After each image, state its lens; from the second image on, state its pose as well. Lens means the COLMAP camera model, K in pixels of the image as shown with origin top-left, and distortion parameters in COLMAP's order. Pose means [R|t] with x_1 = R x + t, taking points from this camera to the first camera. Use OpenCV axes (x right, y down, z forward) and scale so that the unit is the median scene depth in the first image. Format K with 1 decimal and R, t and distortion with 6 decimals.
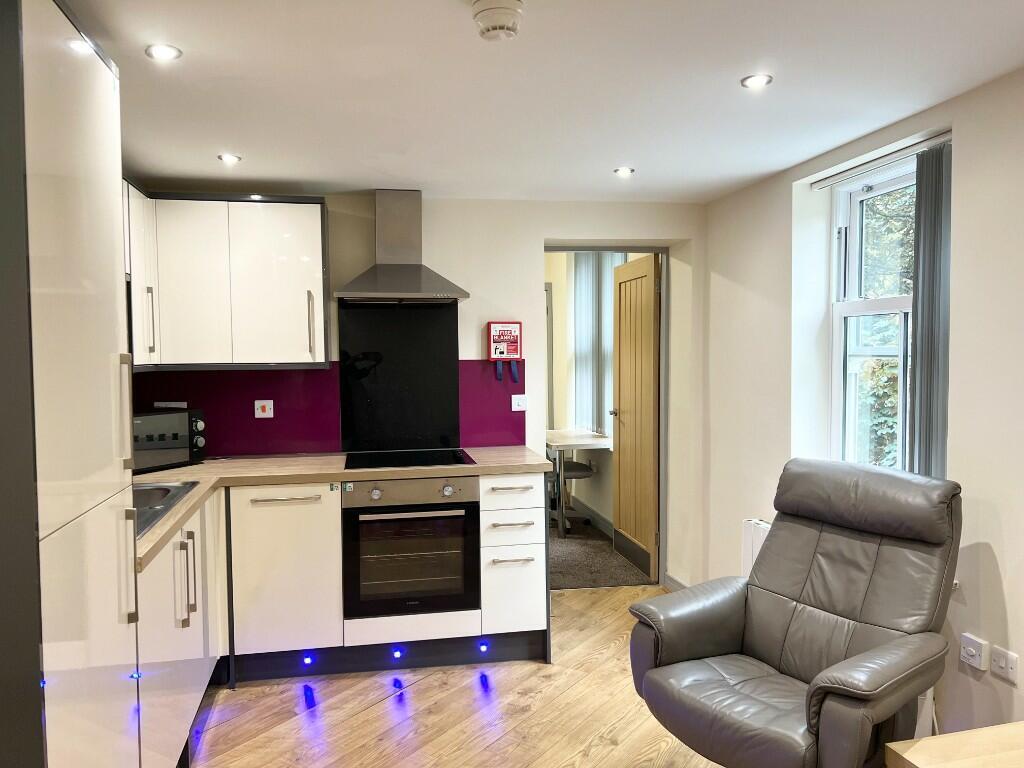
lens RADIAL K [[761.8, 0, 508.2], [0, 761.8, 387.7], [0, 0, 1]] dist [0.065629, -0.075498]
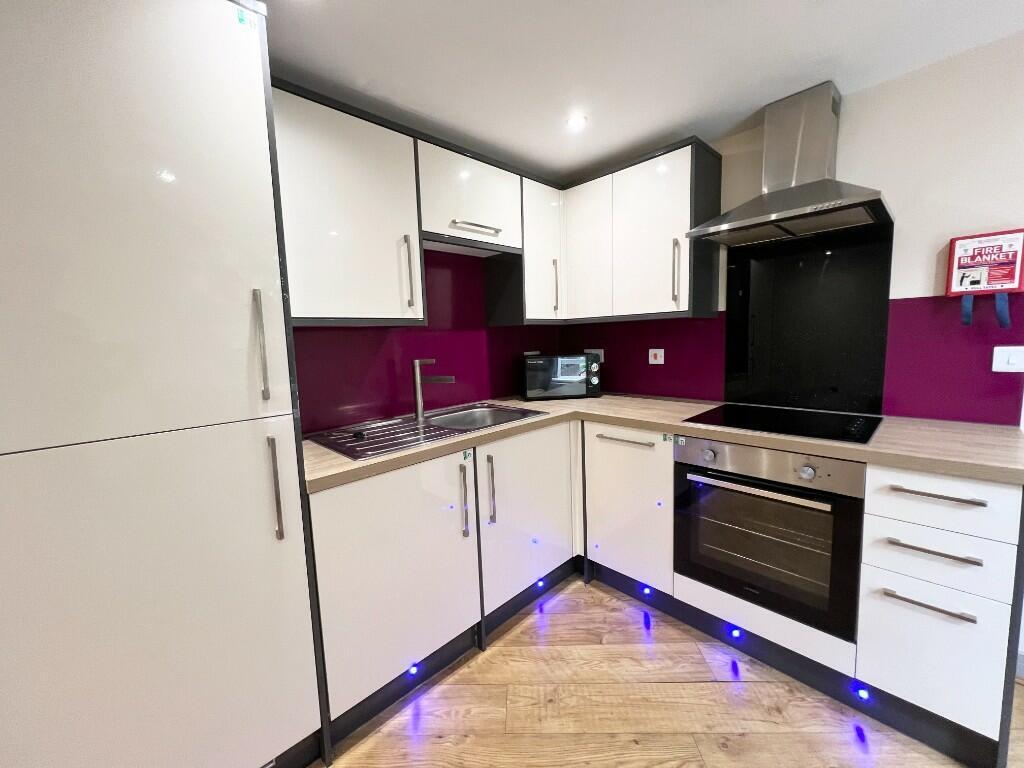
lens RADIAL K [[405.7, 0, 512.2], [0, 405.7, 383.0], [0, 0, 1]] dist [-0.002080, -0.000032]
pose [[0.543797, 0.083306, -0.835072, 0.085615], [-0.011653, 0.995715, 0.091743, 0.015725], [0.839136, -0.040158, 0.542437, 0.544615]]
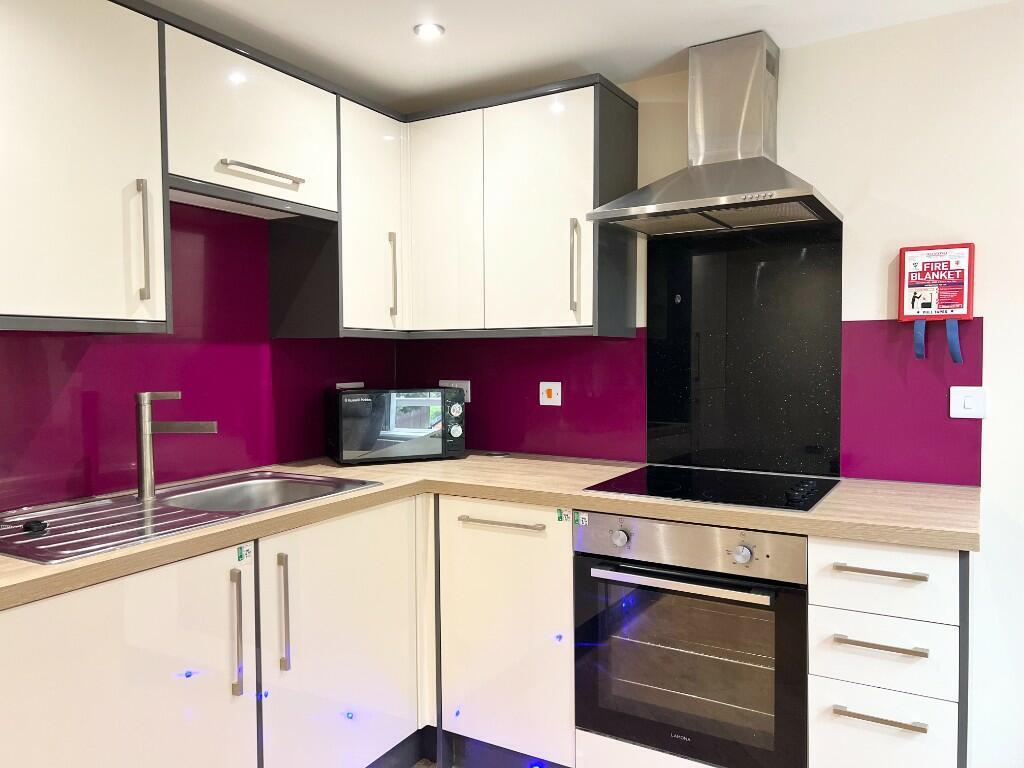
lens RADIAL K [[761.8, 0, 507.2], [0, 761.8, 385.8], [0, 0, 1]] dist [0.065629, -0.075498]
pose [[0.745357, 0.030240, -0.665979, 0.153815], [-0.033020, 0.999419, 0.008425, 0.017289], [0.665847, 0.015711, 0.745923, 0.478419]]
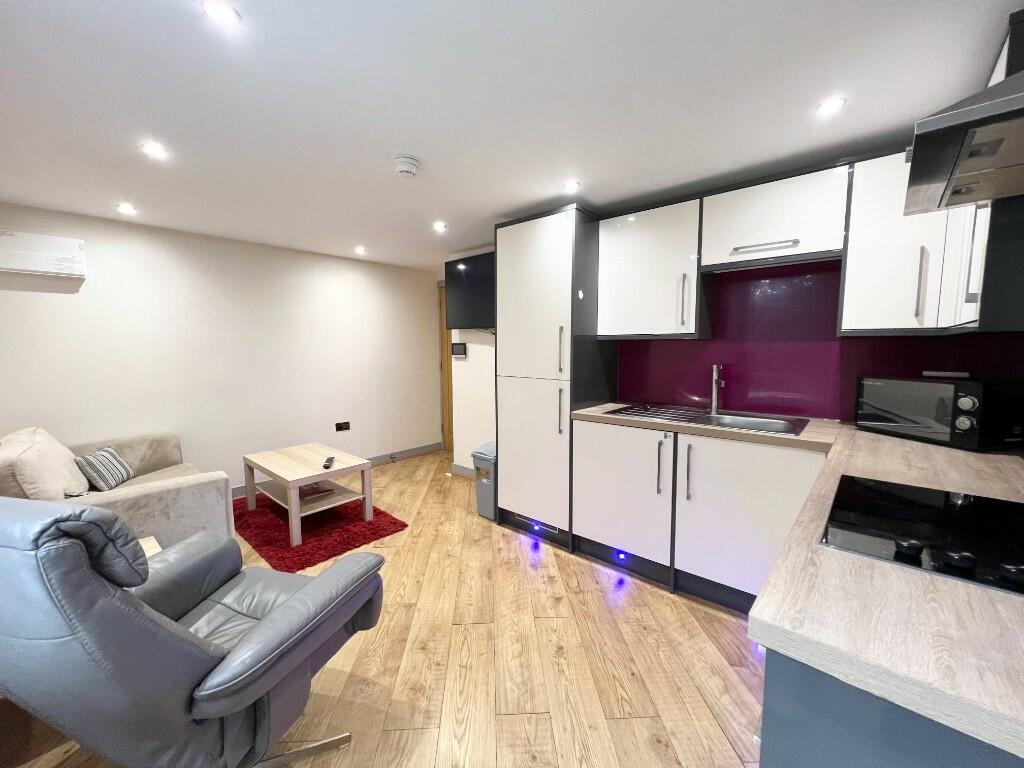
lens RADIAL K [[405.7, 0, 511.0], [0, 405.7, 378.1], [0, 0, 1]] dist [-0.002080, -0.000032]
pose [[-0.792383, 0.064786, -0.606574, 0.242029], [-0.018498, 0.991335, 0.130046, -0.024135], [0.609743, 0.114267, -0.784319, 1.077268]]
